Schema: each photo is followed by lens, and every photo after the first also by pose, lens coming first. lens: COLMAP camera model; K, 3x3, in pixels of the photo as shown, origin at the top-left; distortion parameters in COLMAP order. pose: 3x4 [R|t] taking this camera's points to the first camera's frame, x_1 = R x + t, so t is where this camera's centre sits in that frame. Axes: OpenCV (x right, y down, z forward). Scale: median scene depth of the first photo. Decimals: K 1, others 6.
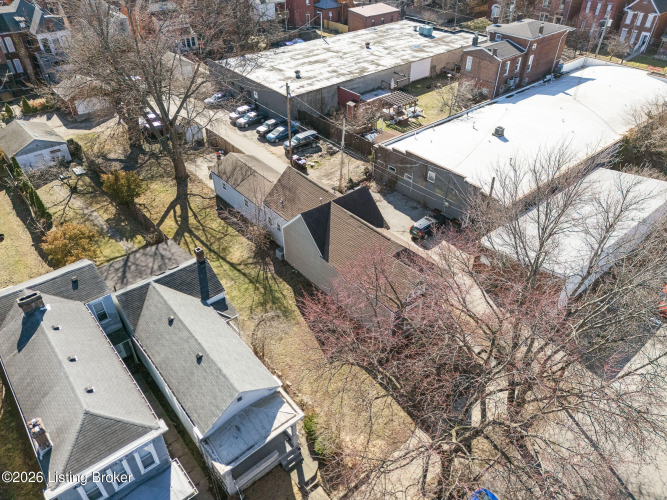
lens RADIAL K [[474.8, 0, 333.6], [0, 474.8, 250.0], [0, 0, 1]] dist [0.063776, -0.052531]
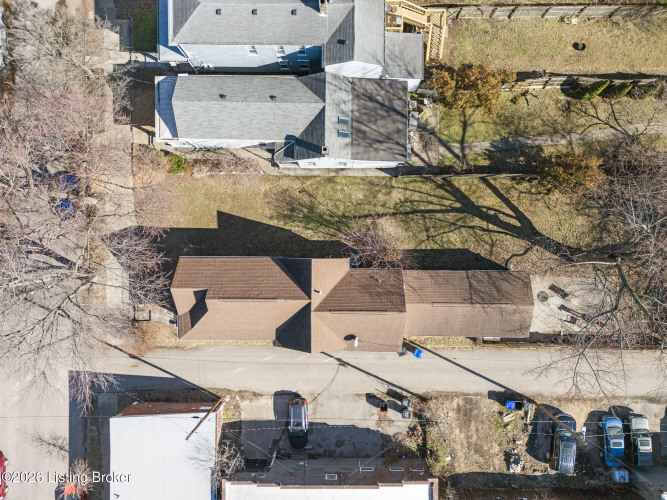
lens RADIAL K [[474.8, 0, 333.5], [0, 474.8, 251.2], [0, 0, 1]] dist [0.063776, -0.052531]
pose [[-0.645257, 0.763956, 0.003829, -0.074023], [-0.475788, -0.405774, 0.780367, -0.534313], [0.597720, 0.501716, 0.625309, 0.268996]]
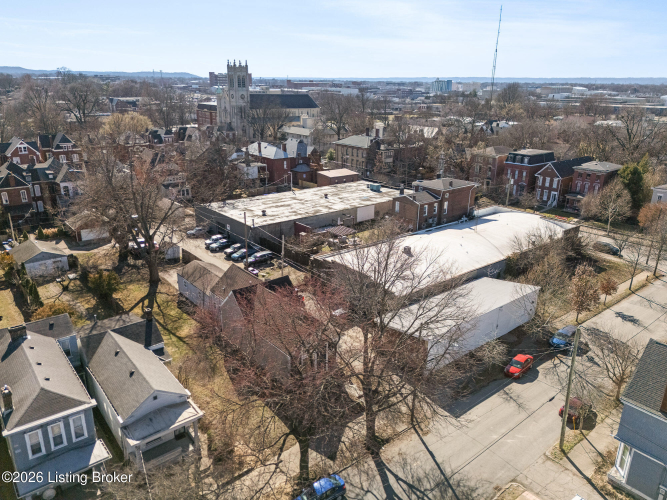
lens RADIAL K [[474.8, 0, 334.3], [0, 474.8, 249.2], [0, 0, 1]] dist [0.063776, -0.052531]
pose [[0.999910, 0.013174, 0.002623, 0.137271], [-0.011651, 0.947781, -0.318709, 0.152200], [-0.006685, 0.318650, 0.947849, -0.198518]]
